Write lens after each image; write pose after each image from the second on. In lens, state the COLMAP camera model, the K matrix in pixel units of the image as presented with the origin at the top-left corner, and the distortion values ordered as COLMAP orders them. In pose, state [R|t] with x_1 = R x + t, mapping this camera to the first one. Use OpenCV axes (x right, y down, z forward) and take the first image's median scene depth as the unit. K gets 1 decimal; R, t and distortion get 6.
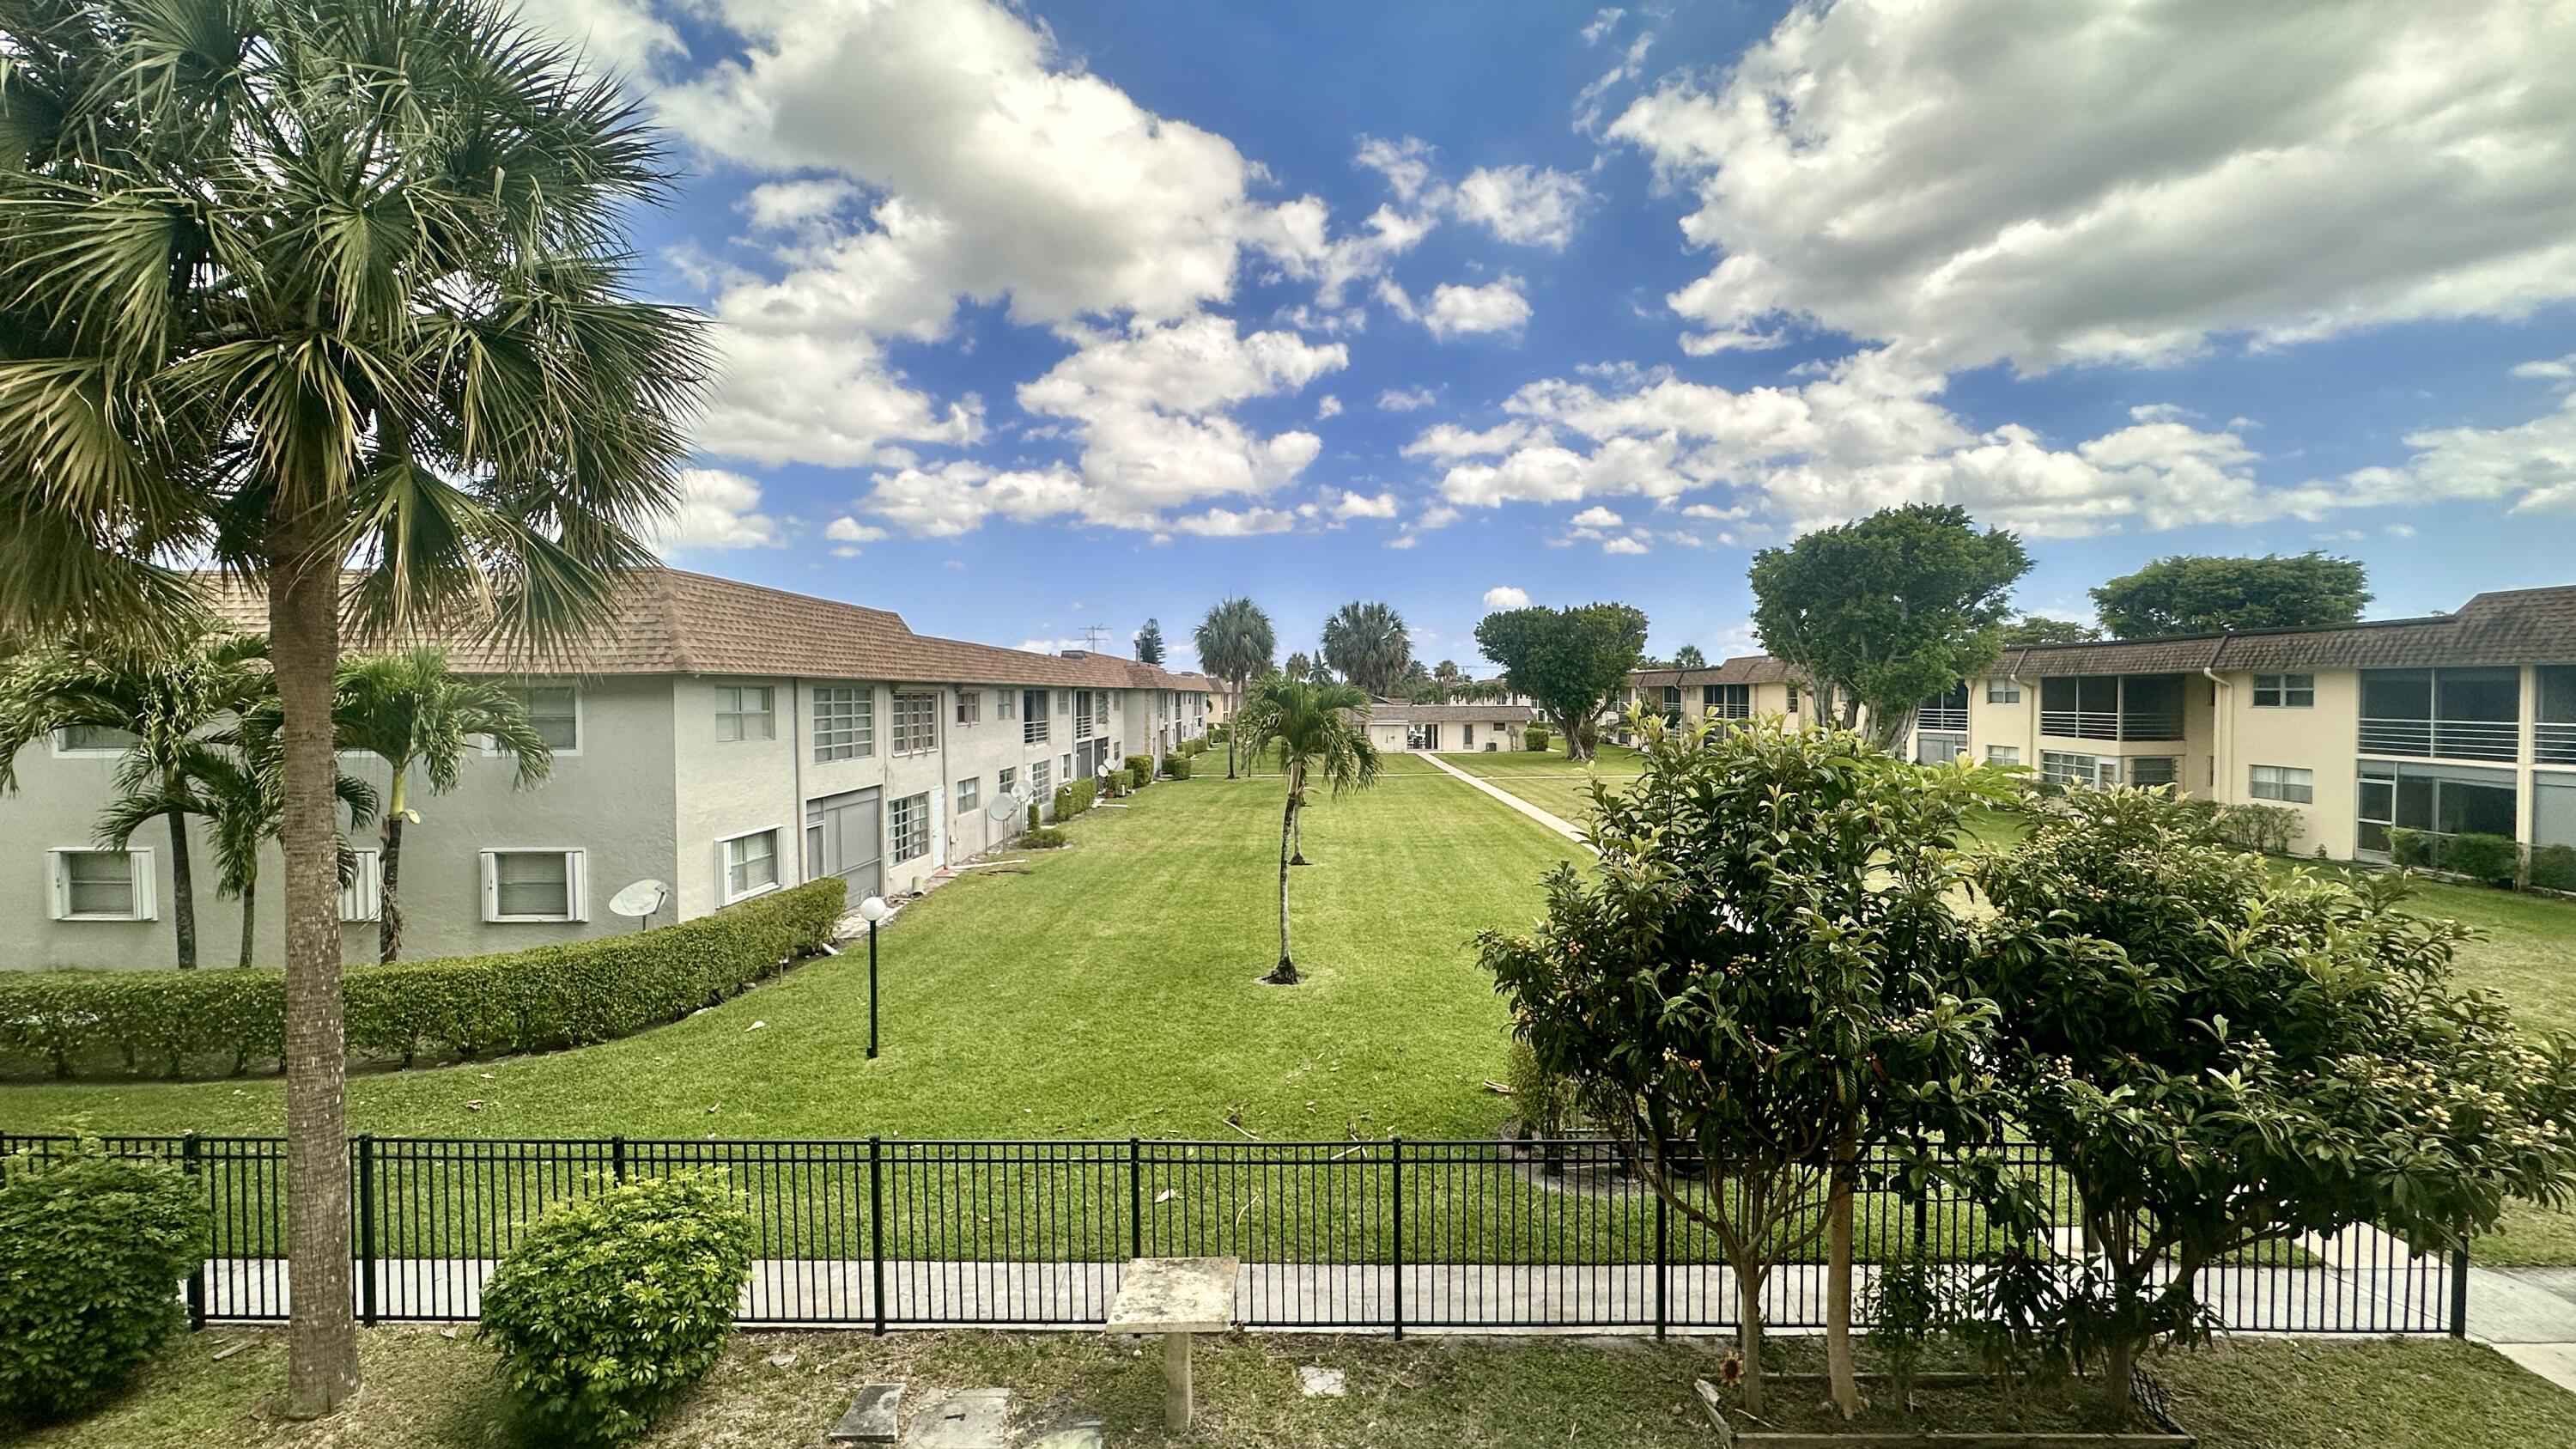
lens RADIAL K [[1027.7, 0, 1283.5], [0, 1027.7, 718.6], [0, 0, 1]] dist [-0.003606, 0.000533]
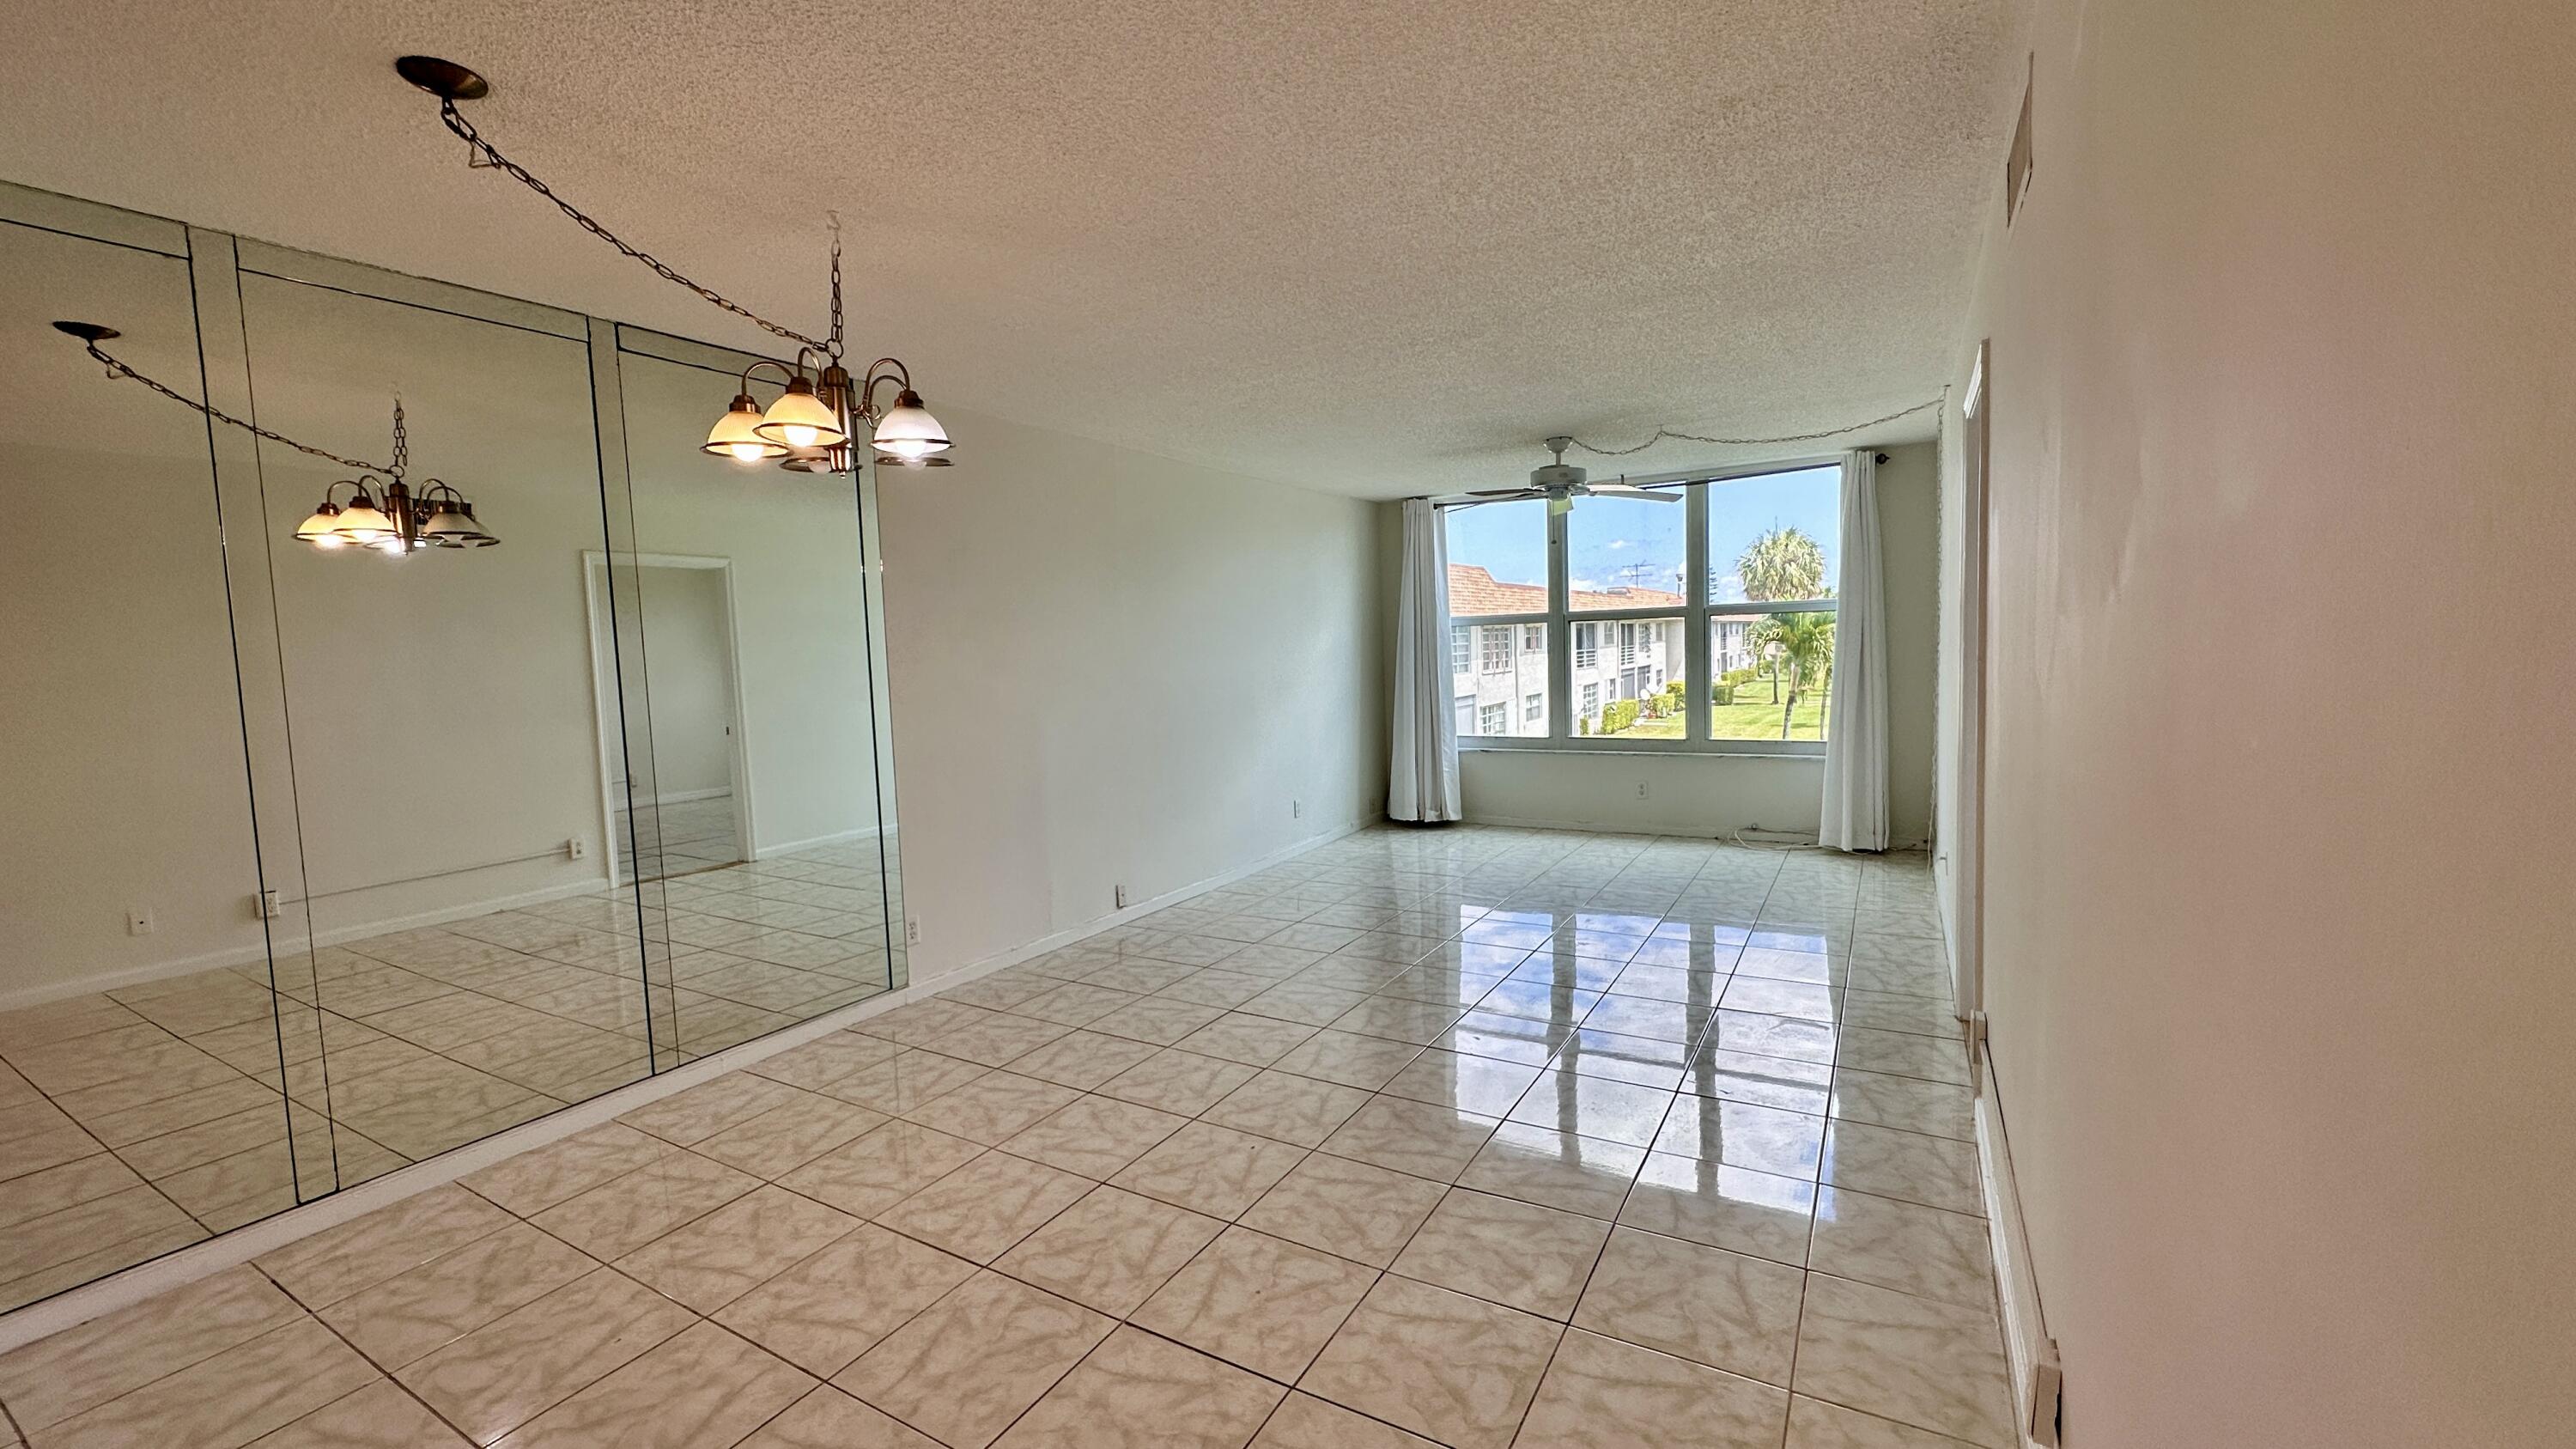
lens RADIAL K [[1027.7, 0, 1288.9], [0, 1027.7, 716.5], [0, 0, 1]] dist [-0.003606, 0.000533]
pose [[0.873079, 0.019666, -0.487182, 0.034907], [0.010037, 0.998250, 0.058282, 0.007079], [0.487476, -0.055774, 0.871353, -0.186913]]
